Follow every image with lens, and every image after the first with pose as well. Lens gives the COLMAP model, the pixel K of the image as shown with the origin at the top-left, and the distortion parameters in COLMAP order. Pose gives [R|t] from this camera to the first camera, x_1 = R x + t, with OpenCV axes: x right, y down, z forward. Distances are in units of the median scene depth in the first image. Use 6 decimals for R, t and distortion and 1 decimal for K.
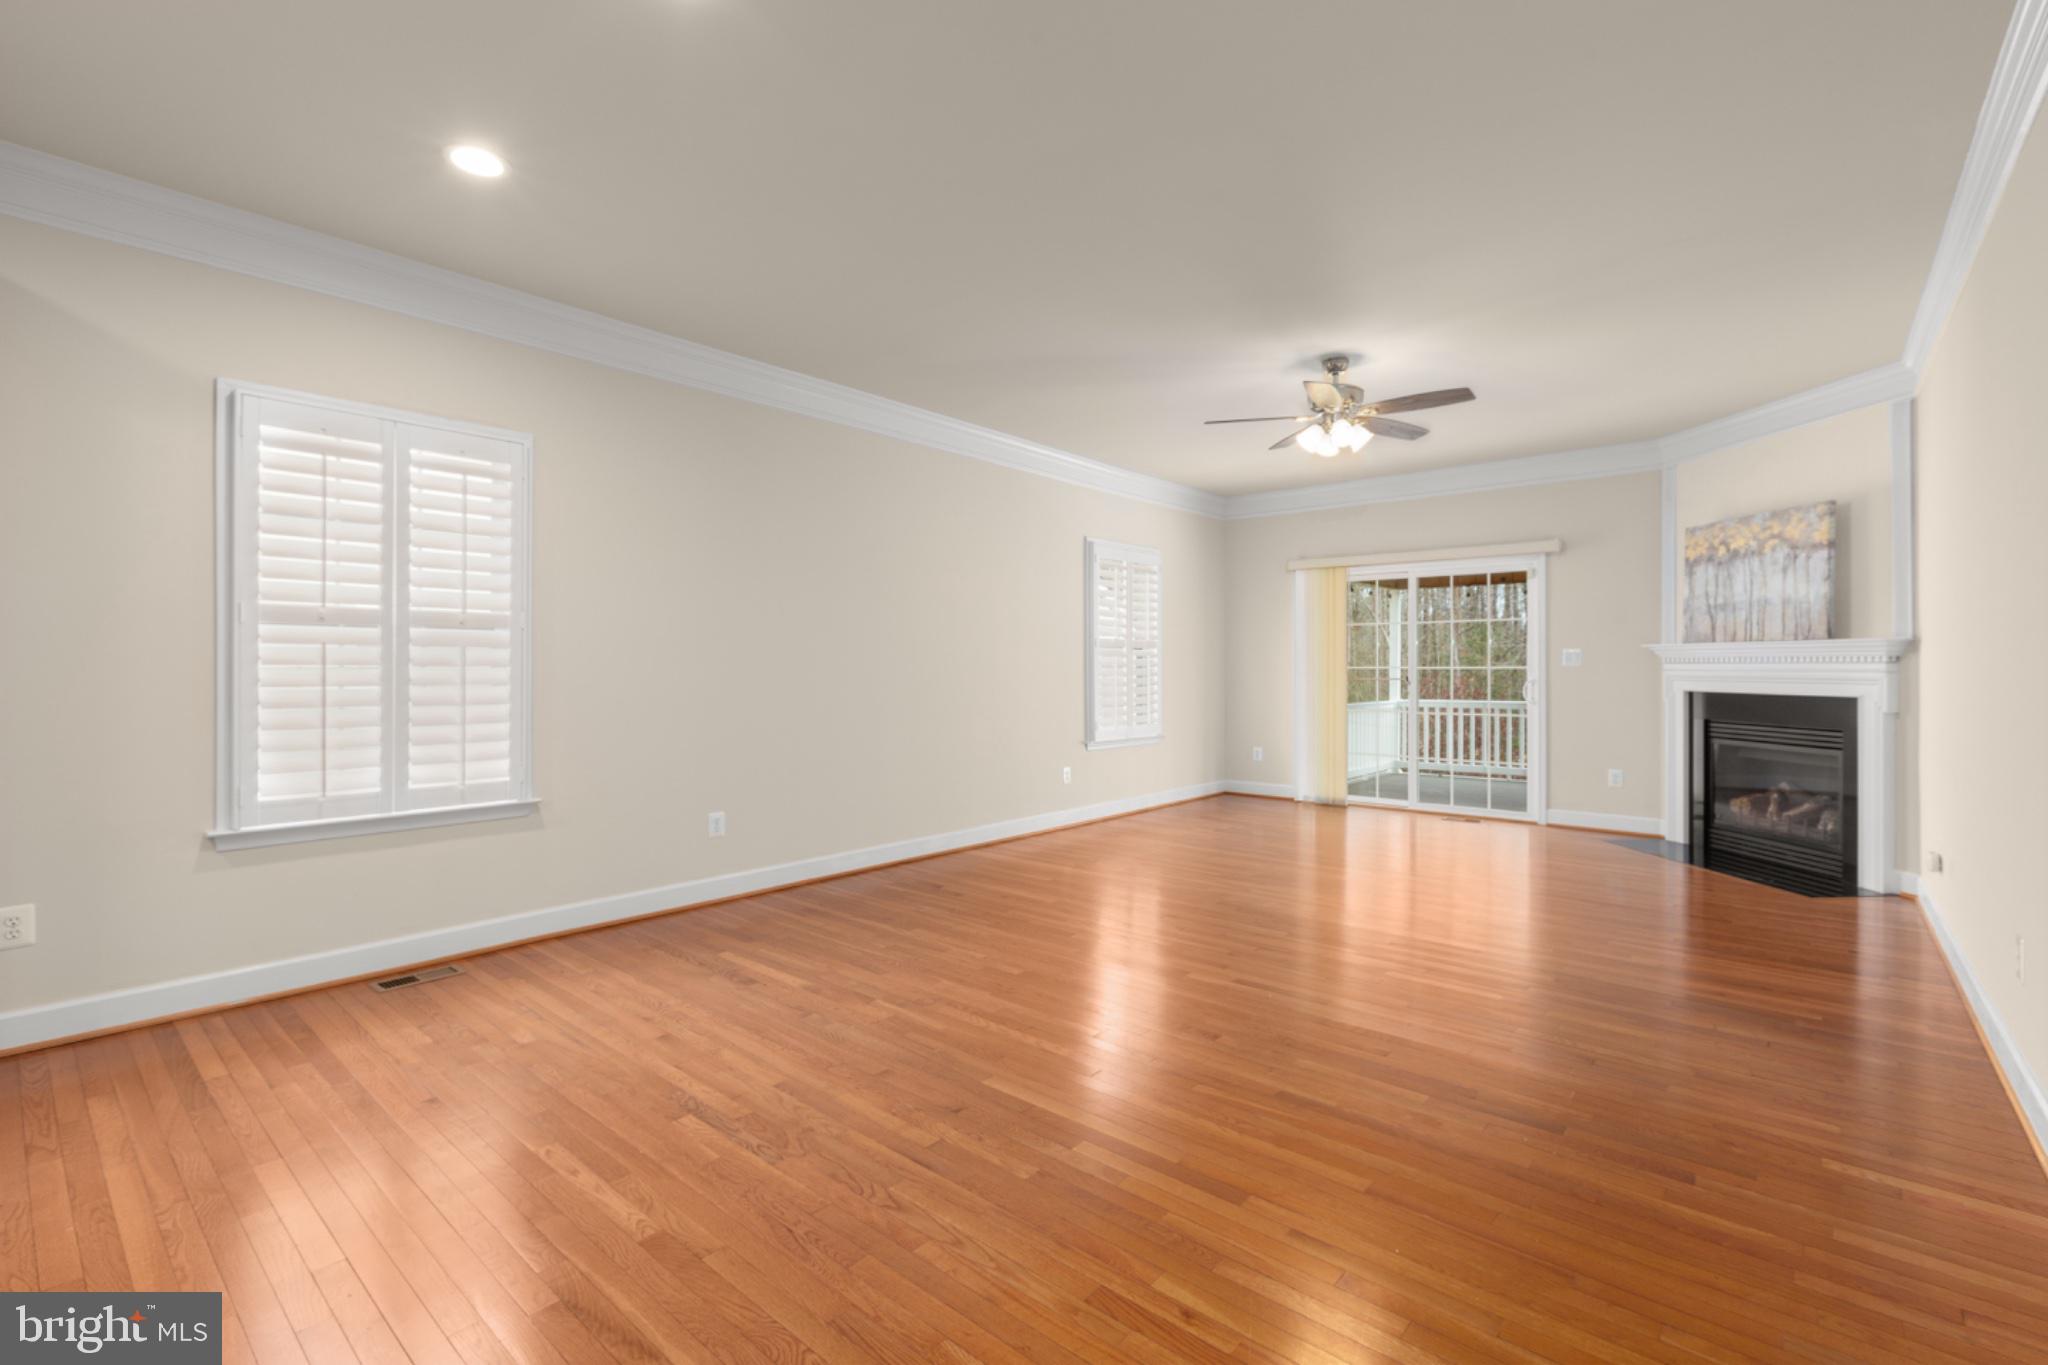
lens RADIAL K [[913.7, 0, 1028.3], [0, 913.7, 666.2], [0, 0, 1]] dist [-0.000544, 0.000092]
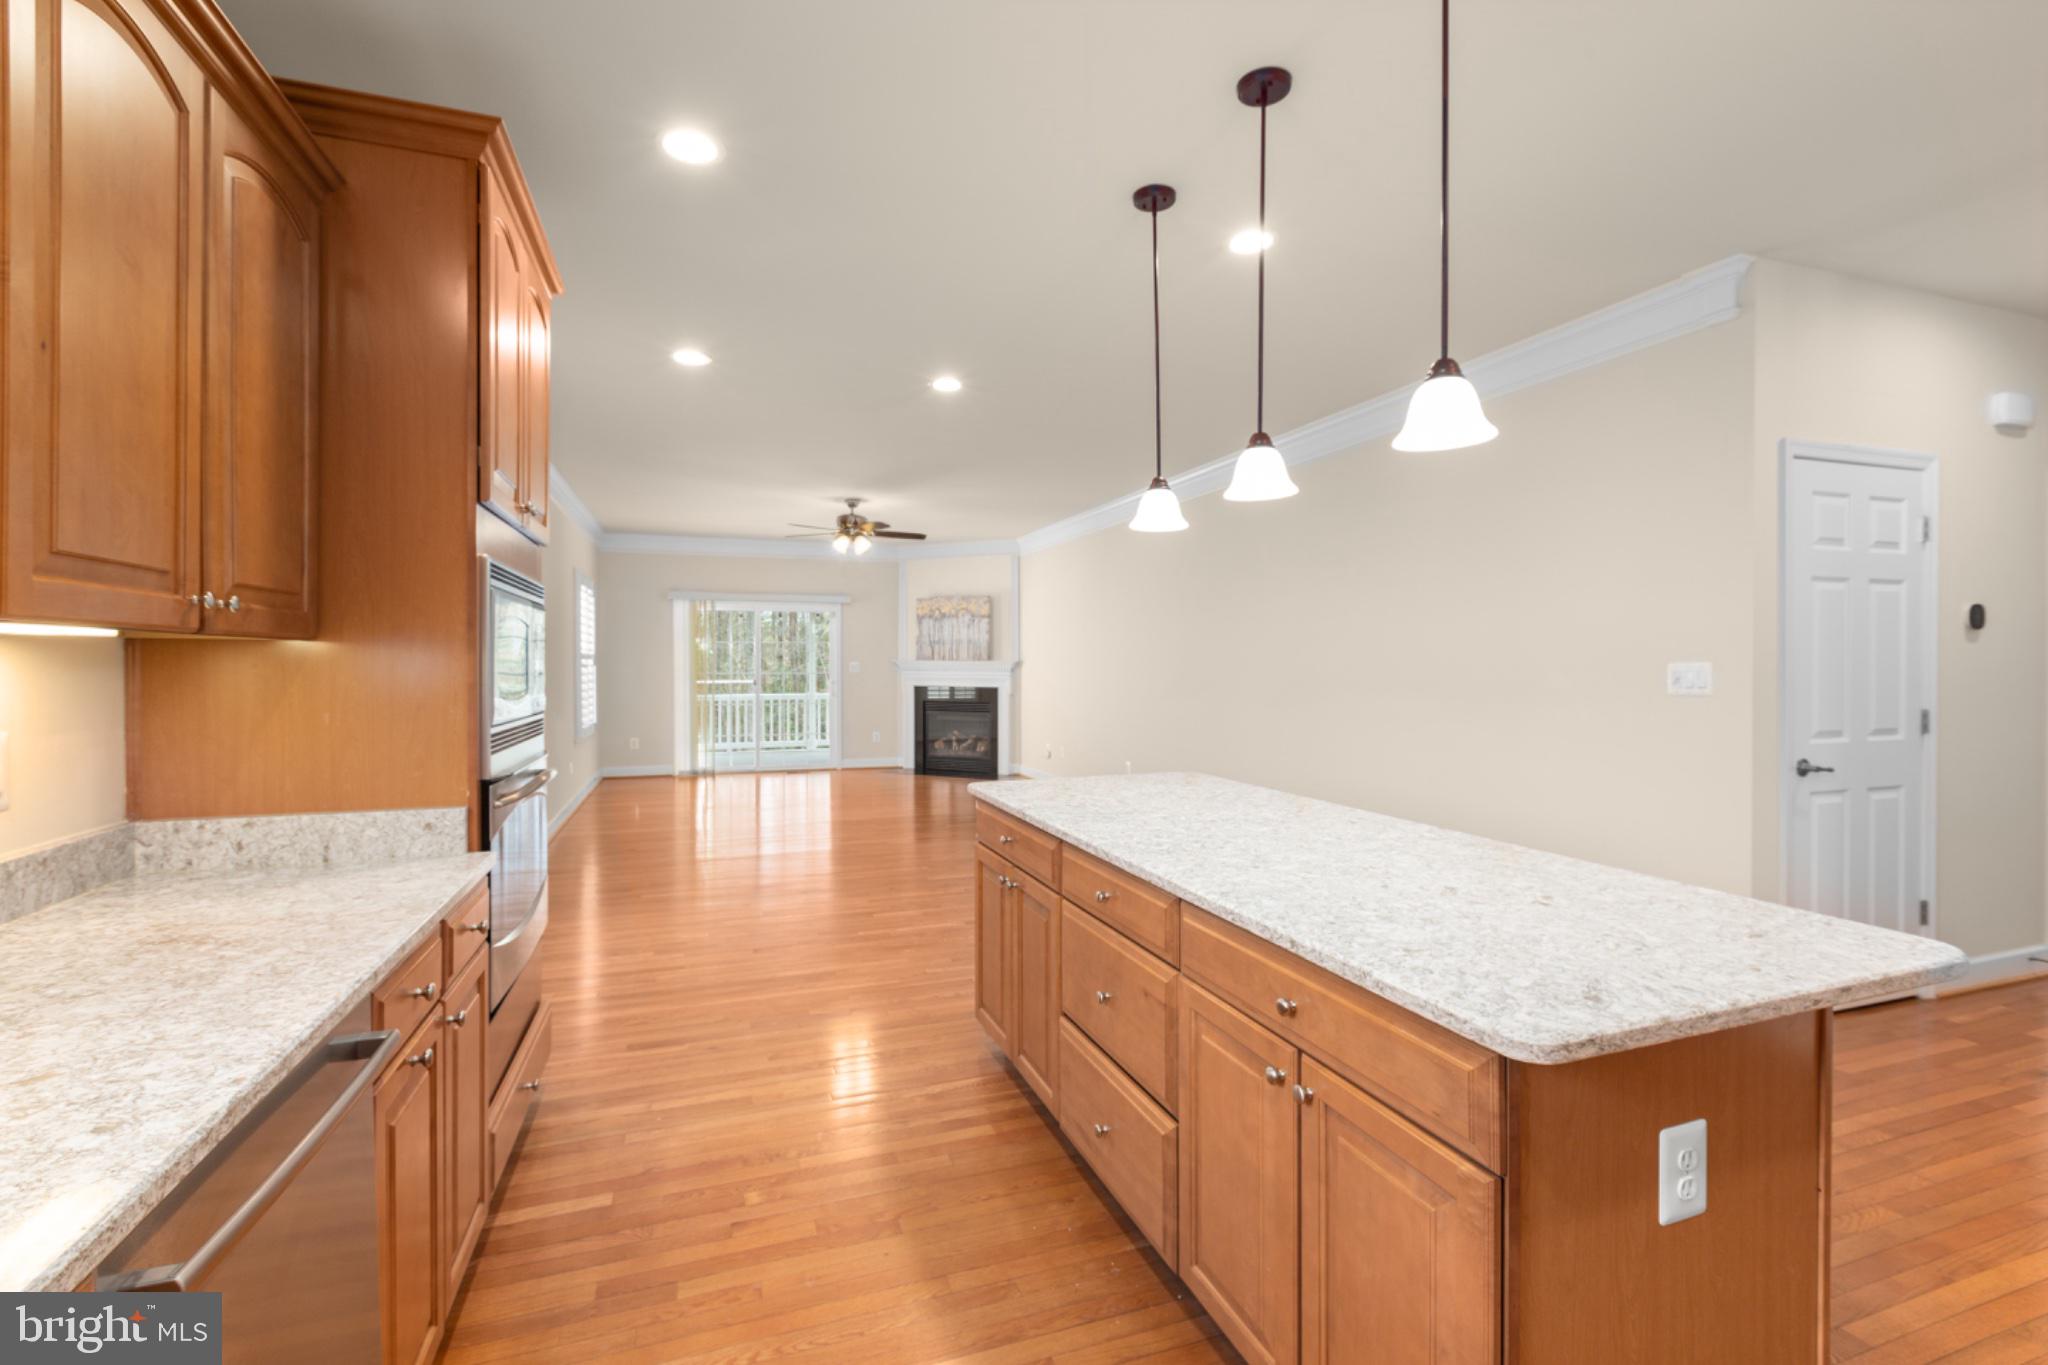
lens RADIAL K [[913.7, 0, 1028.3], [0, 913.7, 666.2], [0, 0, 1]] dist [-0.000544, 0.000092]
pose [[0.501857, -0.002256, 0.864948, -0.839808], [-0.000032, 0.999997, 0.002626, -0.019488], [-0.864951, -0.001346, 0.501855, -0.137923]]
